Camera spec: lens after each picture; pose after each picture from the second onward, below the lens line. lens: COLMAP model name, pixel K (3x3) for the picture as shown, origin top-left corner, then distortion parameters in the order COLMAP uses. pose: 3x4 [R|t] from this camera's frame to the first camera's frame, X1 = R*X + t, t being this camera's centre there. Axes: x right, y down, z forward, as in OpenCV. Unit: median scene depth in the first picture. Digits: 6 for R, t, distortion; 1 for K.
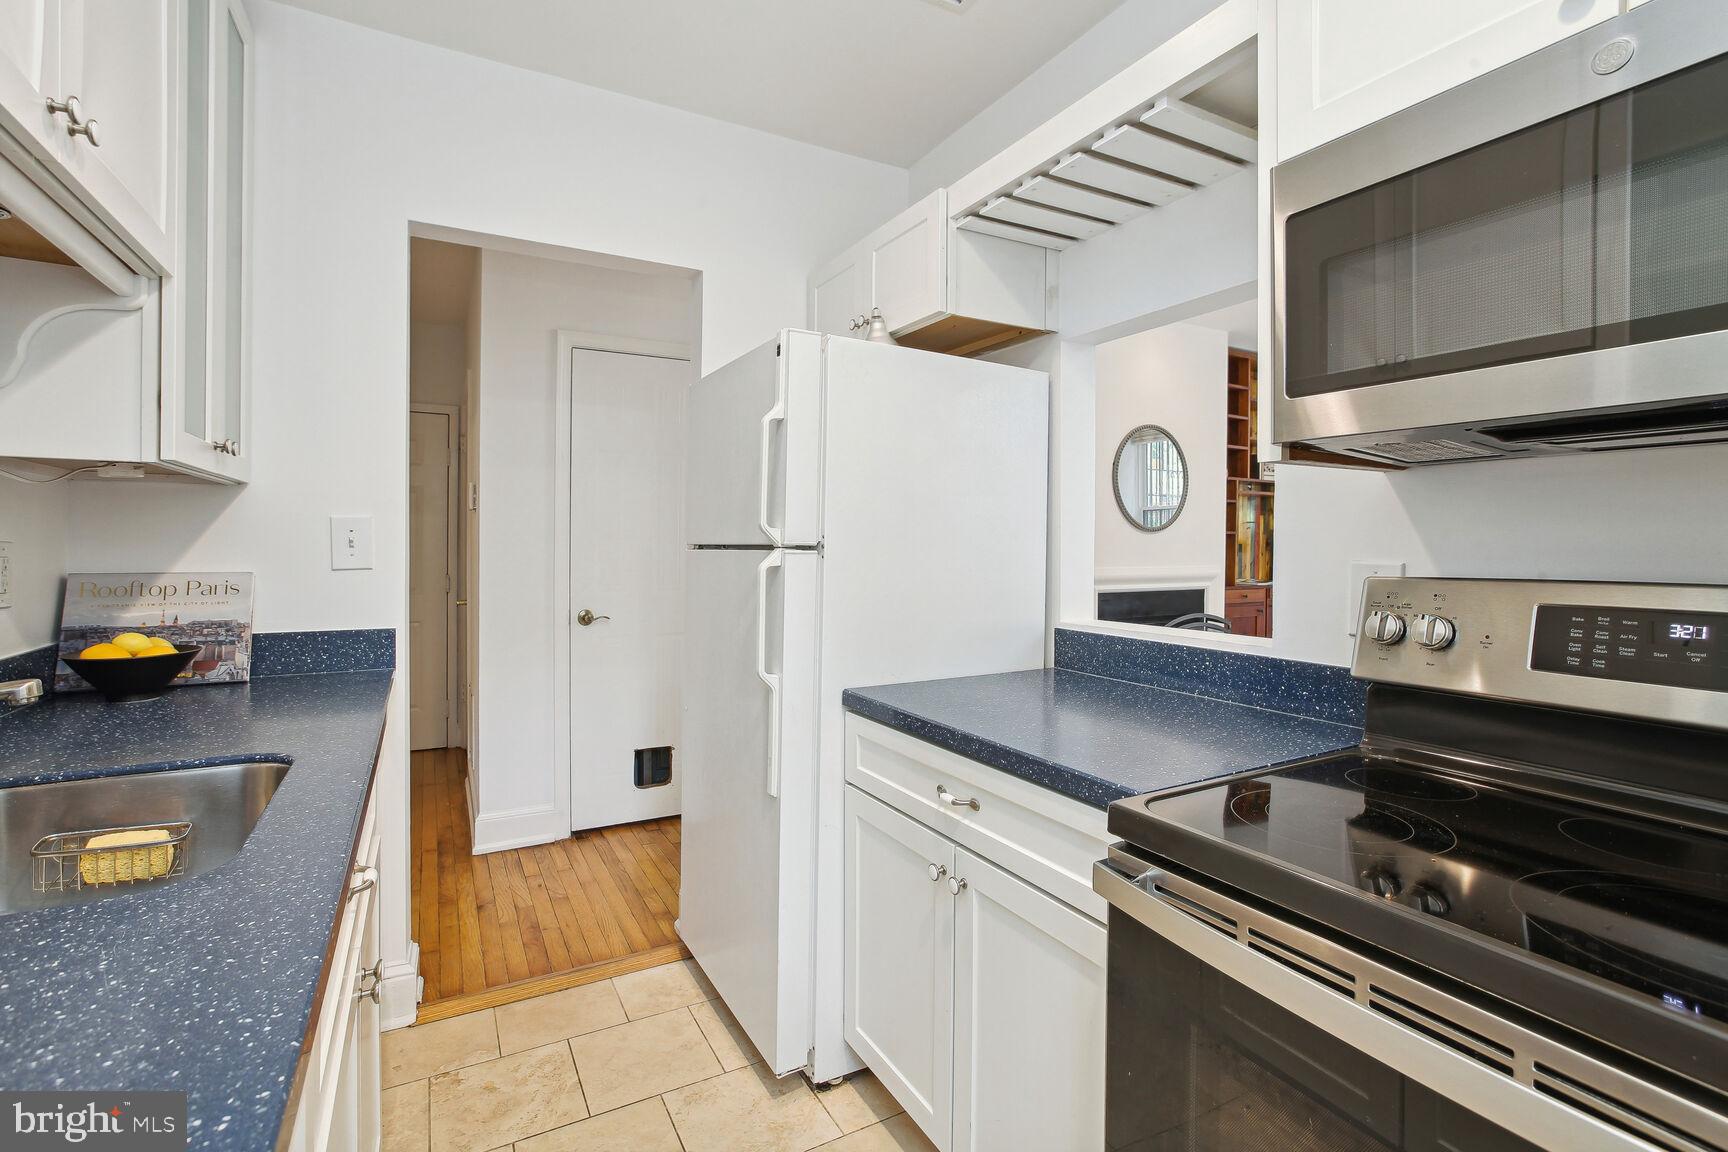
lens RADIAL K [[791.3, 0, 854.1], [0, 791.3, 584.4], [0, 0, 1]] dist [-0.037926, 0.027349]
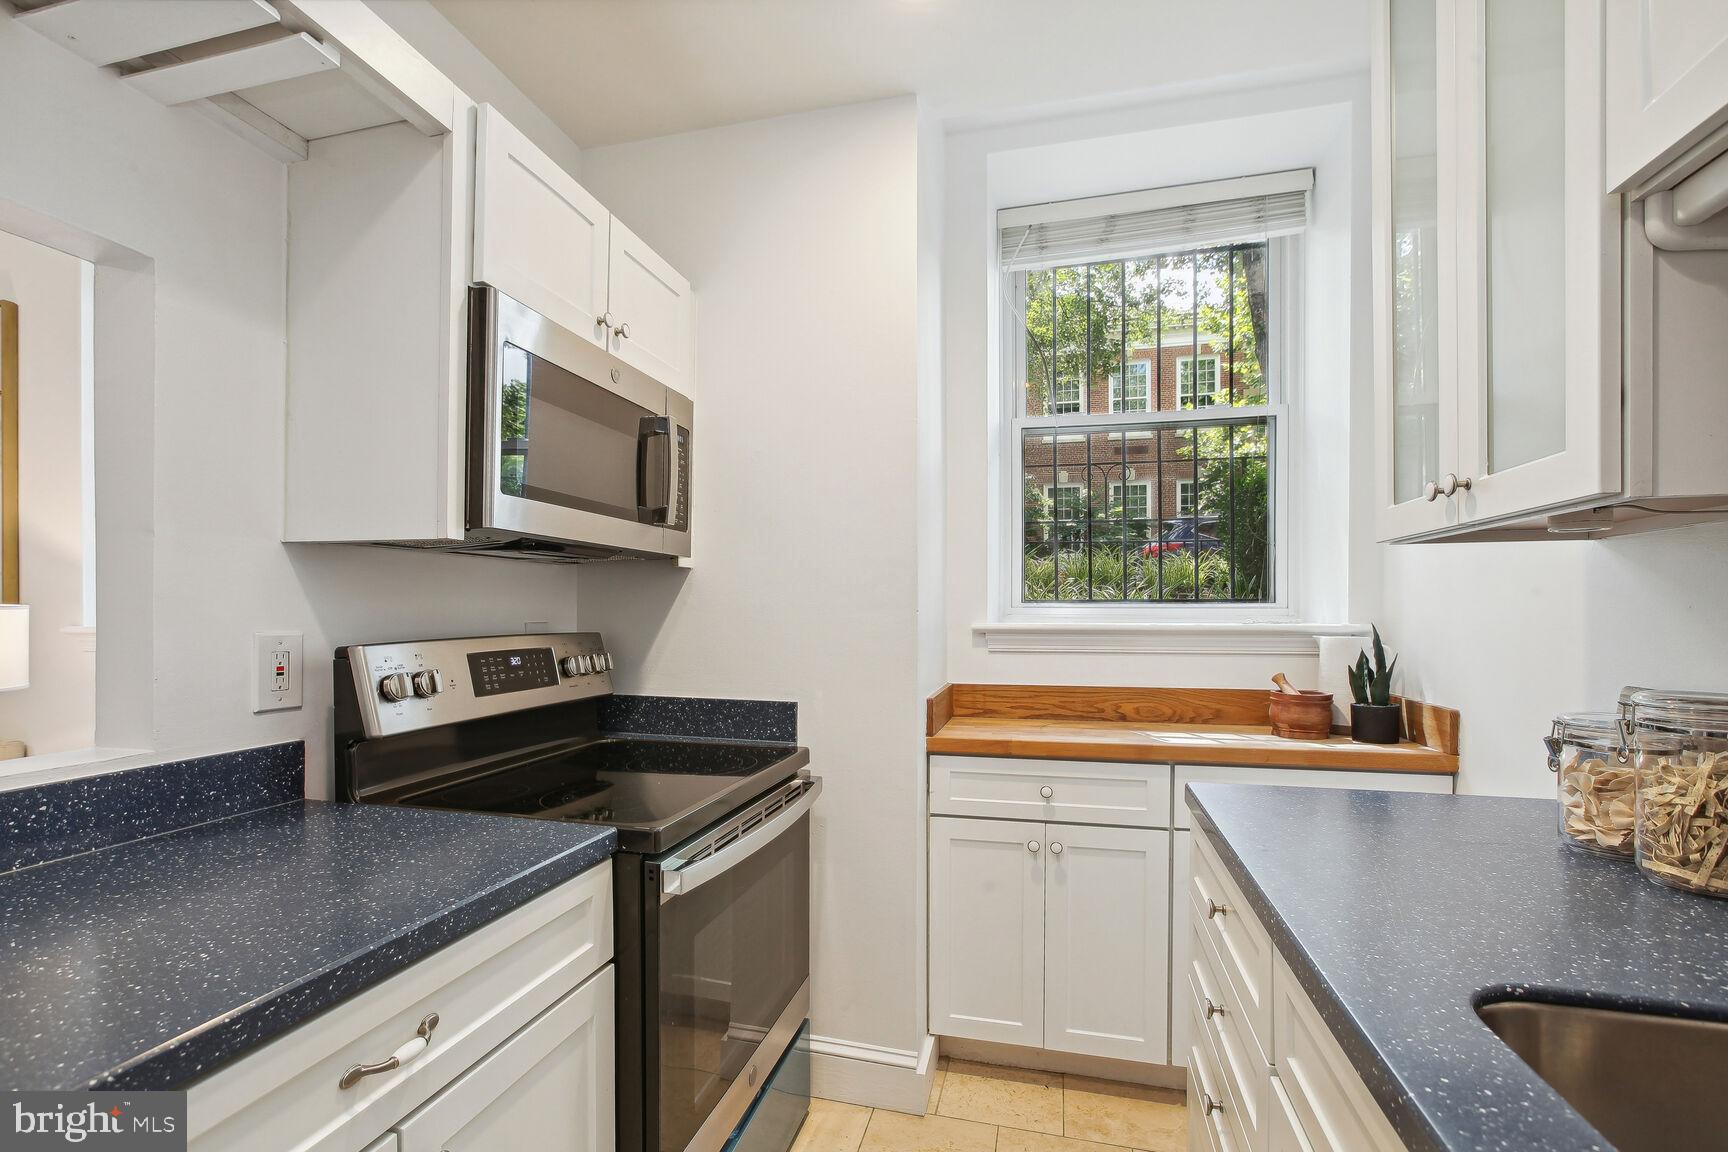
lens RADIAL K [[791.3, 0, 854.1], [0, 791.3, 584.4], [0, 0, 1]] dist [-0.037926, 0.027349]
pose [[-0.726275, 0.018375, 0.687159, -0.515513], [0.032662, 0.999436, 0.007796, -0.070122], [-0.686628, 0.028106, -0.726466, 1.154315]]
